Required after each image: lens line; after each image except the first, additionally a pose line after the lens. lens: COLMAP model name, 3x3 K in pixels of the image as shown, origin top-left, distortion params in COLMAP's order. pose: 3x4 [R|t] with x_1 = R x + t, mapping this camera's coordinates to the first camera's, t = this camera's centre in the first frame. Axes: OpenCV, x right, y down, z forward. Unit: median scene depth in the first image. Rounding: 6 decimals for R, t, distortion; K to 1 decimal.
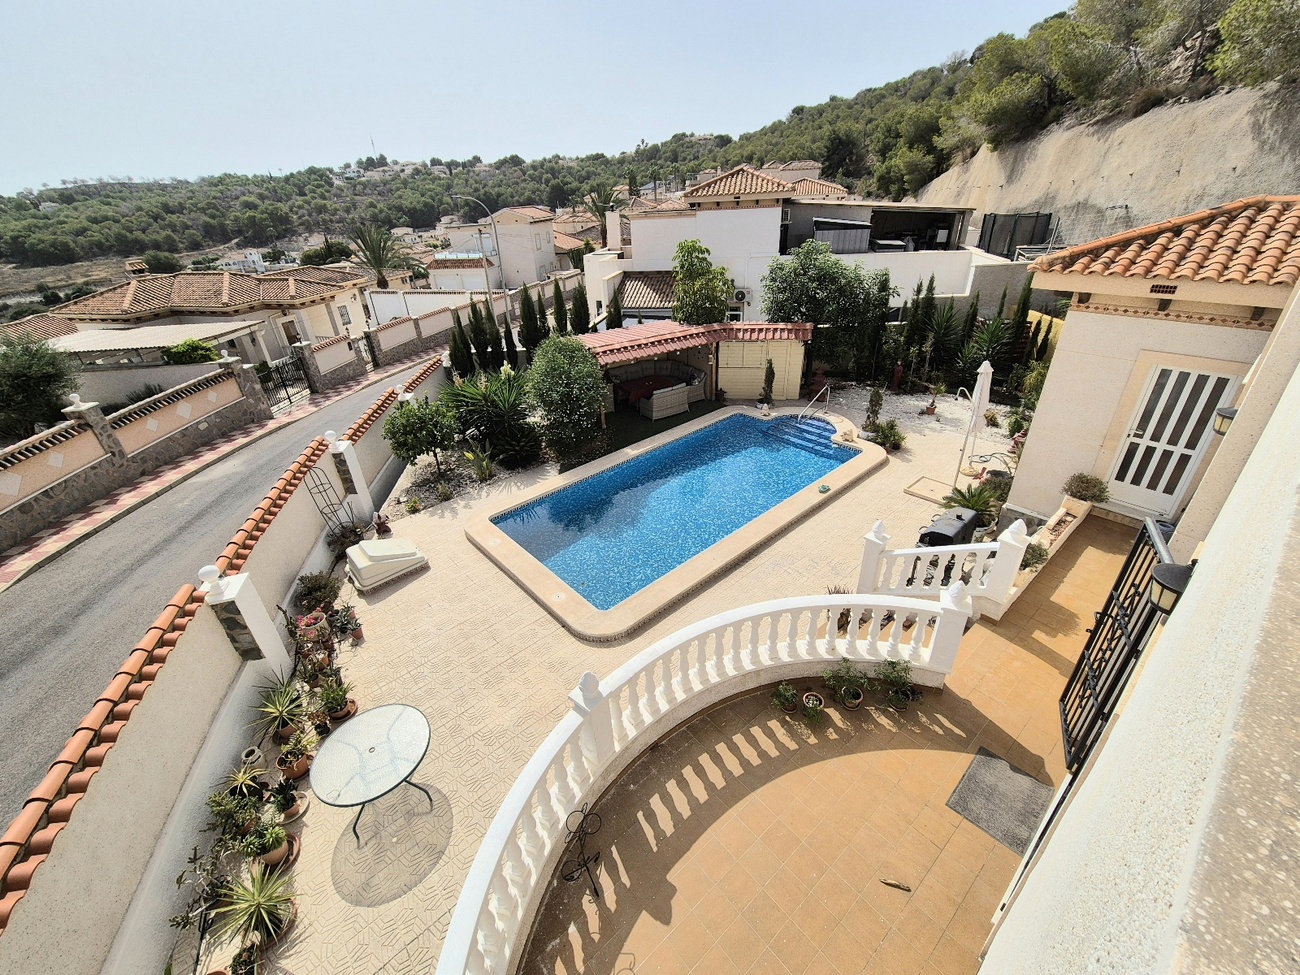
lens RADIAL K [[535.2, 0, 646.4], [0, 535.2, 485.0], [0, 0, 1]] dist [-0.000242, 0.000871]
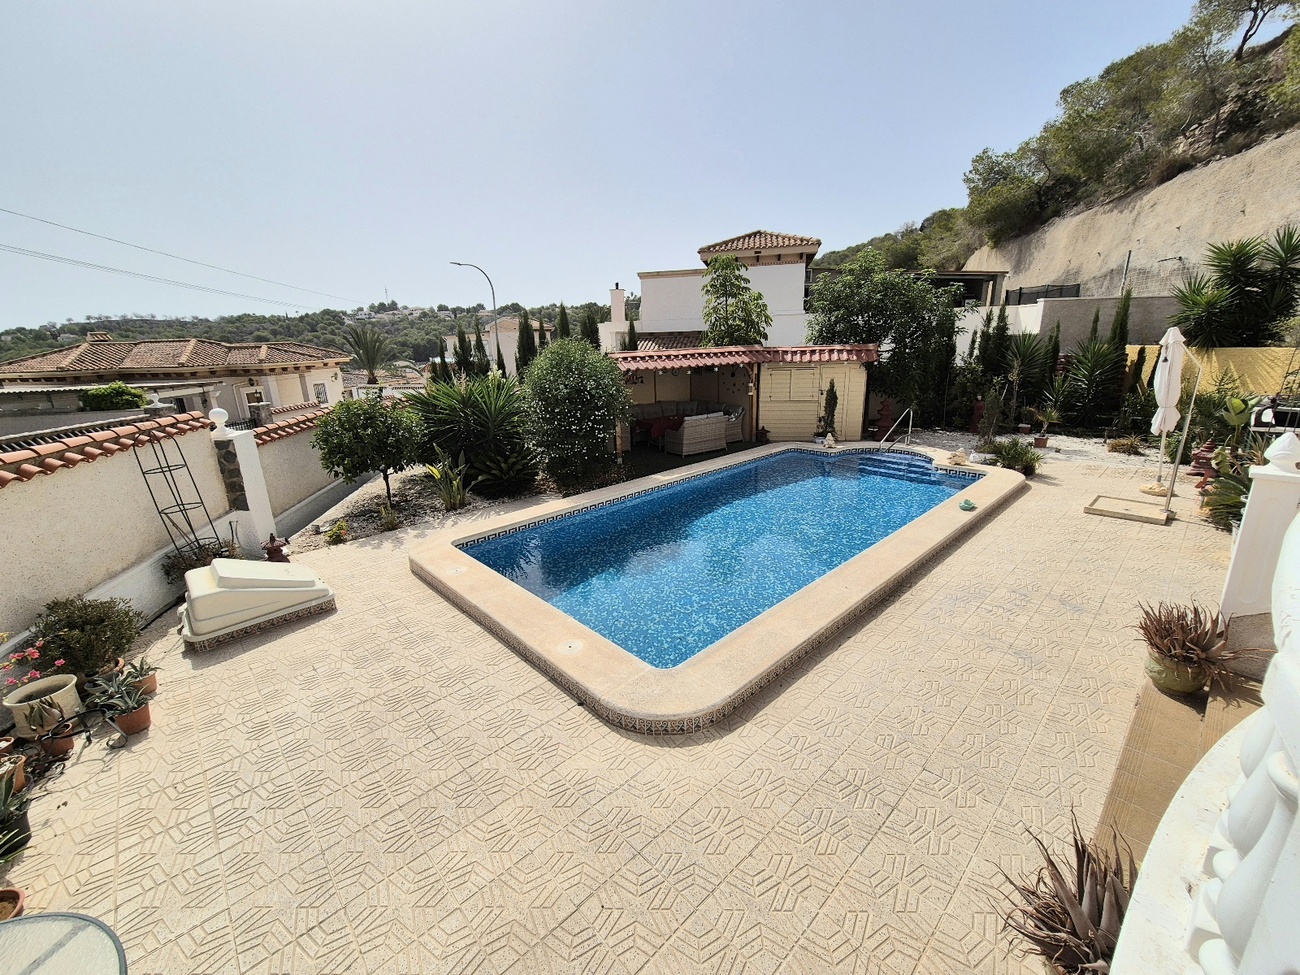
lens RADIAL K [[535.2, 0, 646.4], [0, 535.2, 485.0], [0, 0, 1]] dist [-0.000242, 0.000871]
pose [[0.999608, 0.009533, 0.026322, -0.058694], [-0.003102, 0.972167, -0.234267, 0.098291], [-0.027822, 0.234094, 0.971816, 0.257547]]
